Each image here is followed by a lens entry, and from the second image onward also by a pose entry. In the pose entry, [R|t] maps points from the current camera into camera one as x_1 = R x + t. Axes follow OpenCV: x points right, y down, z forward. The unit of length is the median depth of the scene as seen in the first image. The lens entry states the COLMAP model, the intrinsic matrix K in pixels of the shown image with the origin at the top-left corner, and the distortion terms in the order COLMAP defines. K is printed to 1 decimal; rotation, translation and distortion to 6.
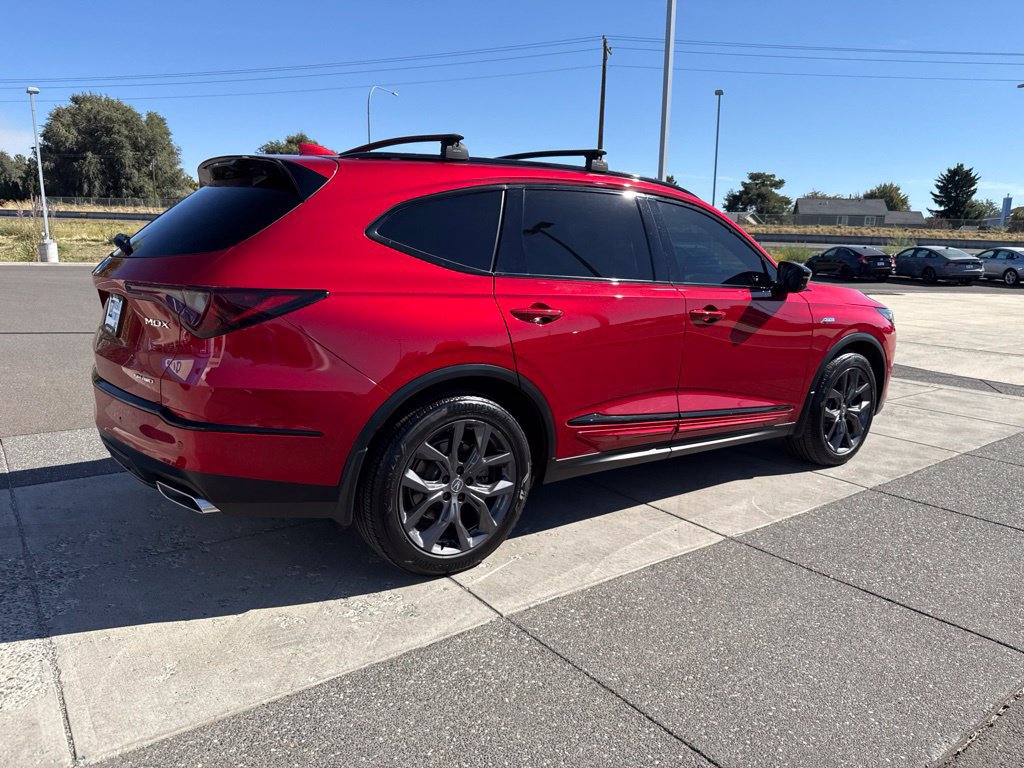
lens RADIAL K [[722.1, 0, 515.2], [0, 722.1, 381.2], [0, 0, 1]] dist [0.051109, -0.078166]
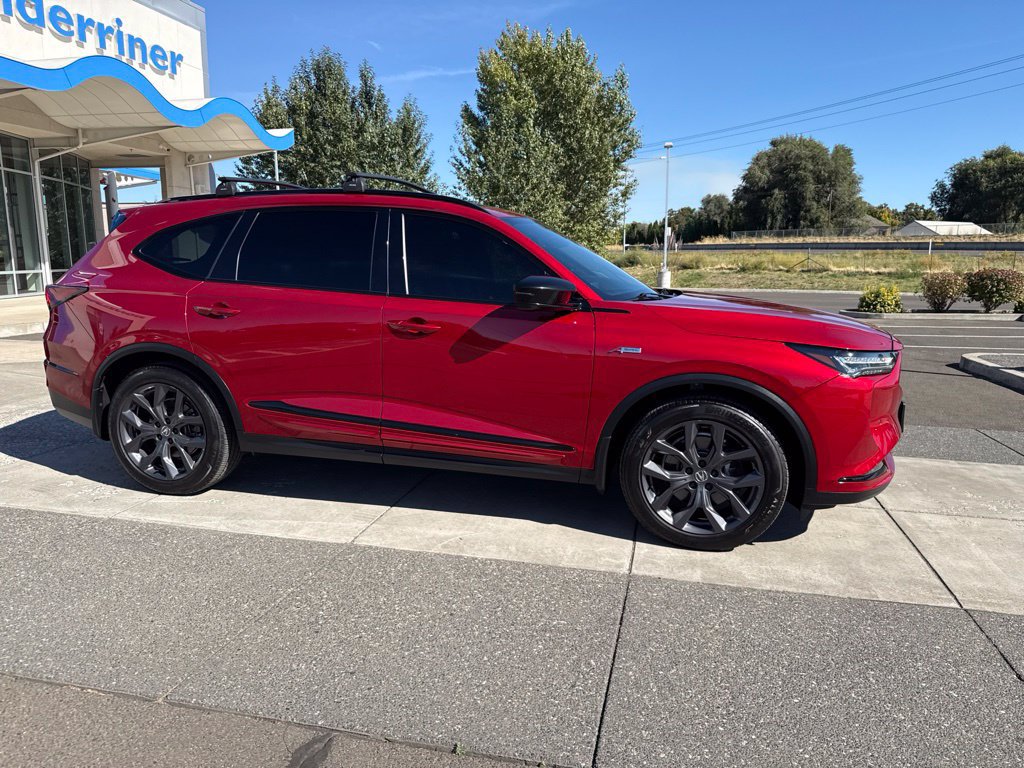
lens RADIAL K [[714.1, 0, 512.6], [0, 714.1, 388.2], [0, 0, 1]] dist [0.059642, -0.085504]
pose [[0.639695, 0.116511, -0.759747, 0.889004], [-0.136418, 0.989962, 0.036954, -0.051094], [0.756426, 0.080004, 0.649168, 0.381042]]
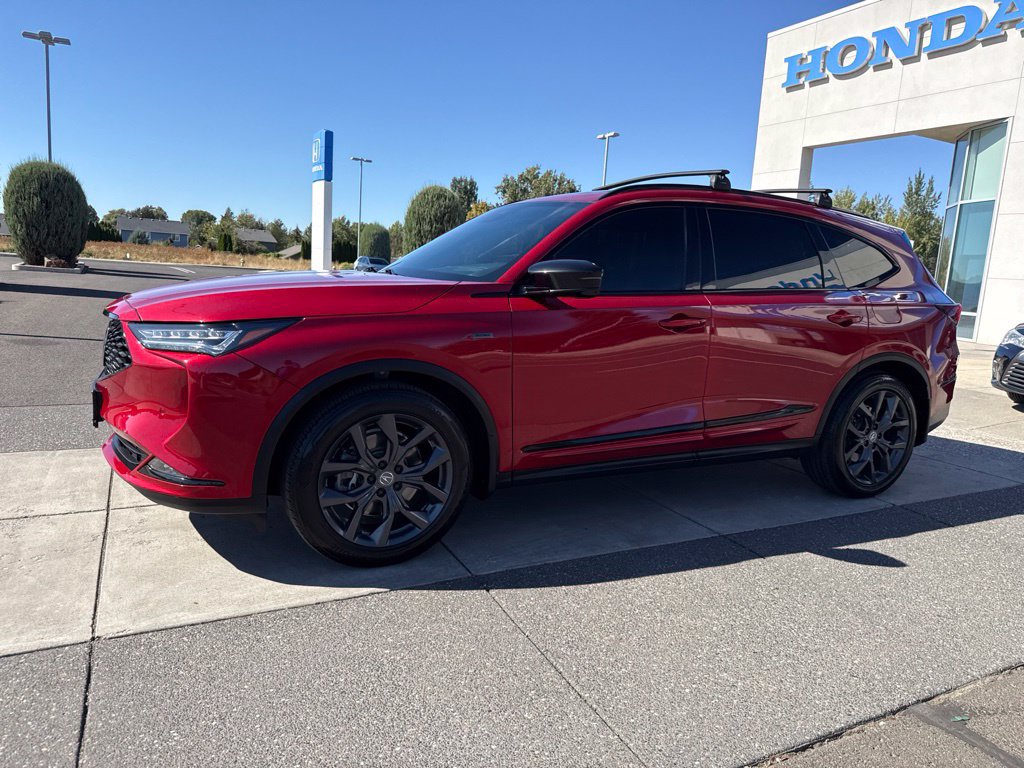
lens RADIAL K [[714.1, 0, 512.6], [0, 714.1, 388.2], [0, 0, 1]] dist [0.059642, -0.085504]
pose [[-0.981890, -0.116061, 0.149740, 0.018333], [-0.057524, 0.935710, 0.348050, -0.332467], [-0.180509, 0.333133, -0.925440, 1.890200]]
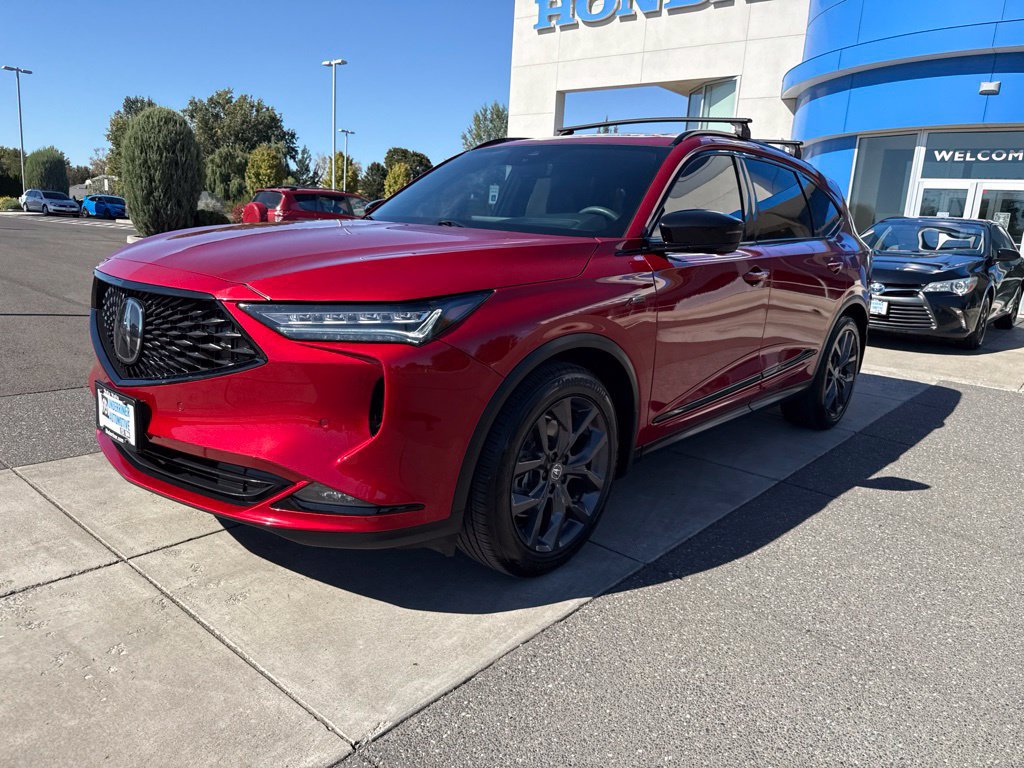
lens RADIAL K [[722.1, 0, 515.2], [0, 722.1, 381.2], [0, 0, 1]] dist [0.051109, -0.078166]
pose [[-0.971261, -0.042160, -0.234252, 0.373552], [-0.130906, 0.916585, 0.377804, -0.297610], [0.198784, 0.397612, -0.895762, 1.809282]]
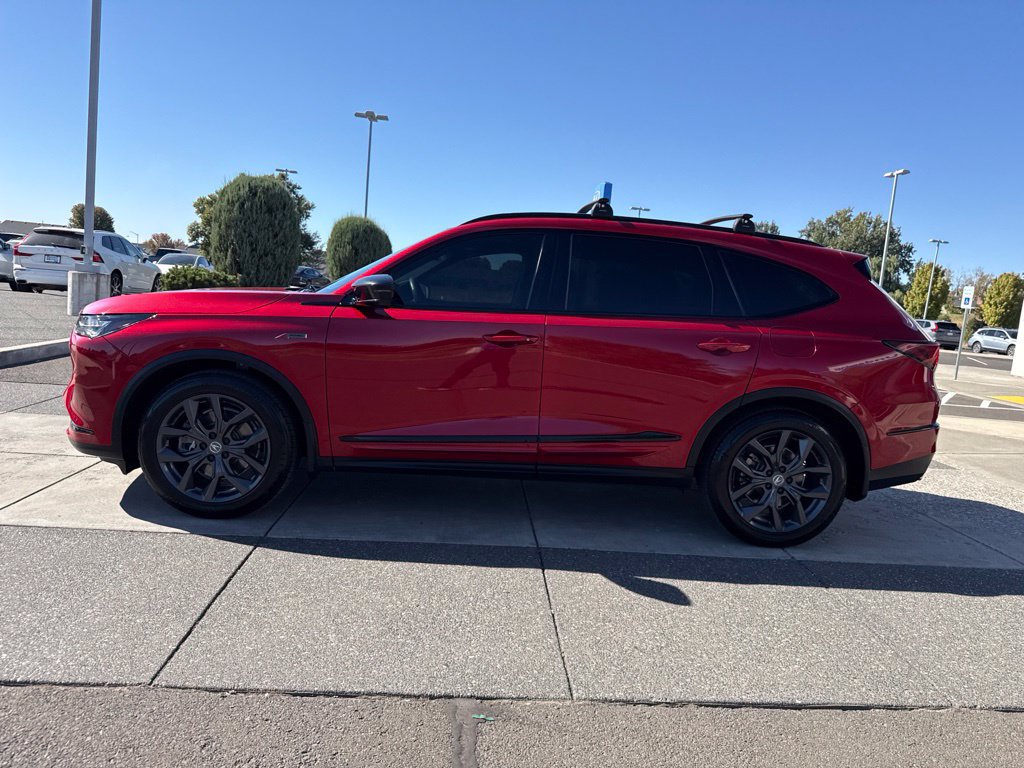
lens RADIAL K [[707.1, 0, 510.4], [0, 707.1, 386.3], [0, 0, 1]] dist [0.076103, -0.140095]
pose [[-0.835786, -0.169430, 0.522260, -0.454200], [-0.005100, 0.953551, 0.301188, -0.333028], [-0.549032, 0.249065, -0.797829, 1.783283]]
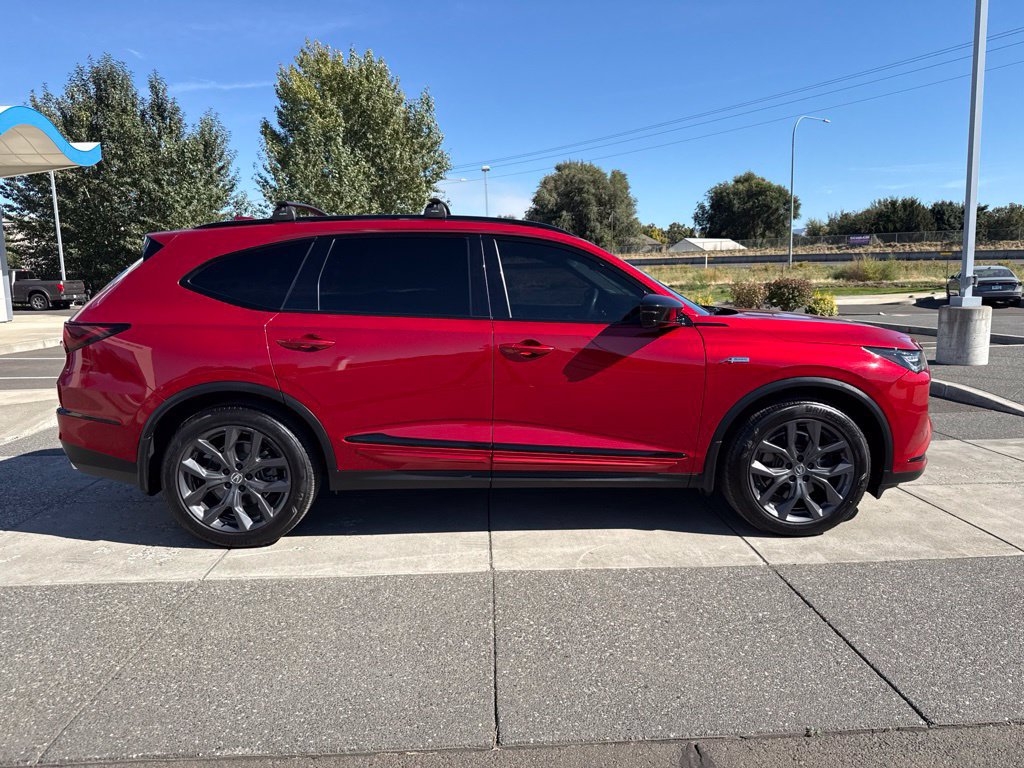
lens RADIAL K [[714.1, 0, 512.6], [0, 714.1, 388.2], [0, 0, 1]] dist [0.059642, -0.085504]
pose [[0.823986, 0.049254, -0.564465, 0.651902], [-0.071011, 0.997337, -0.016634, -0.016396], [0.562143, 0.053789, 0.825289, 0.142129]]
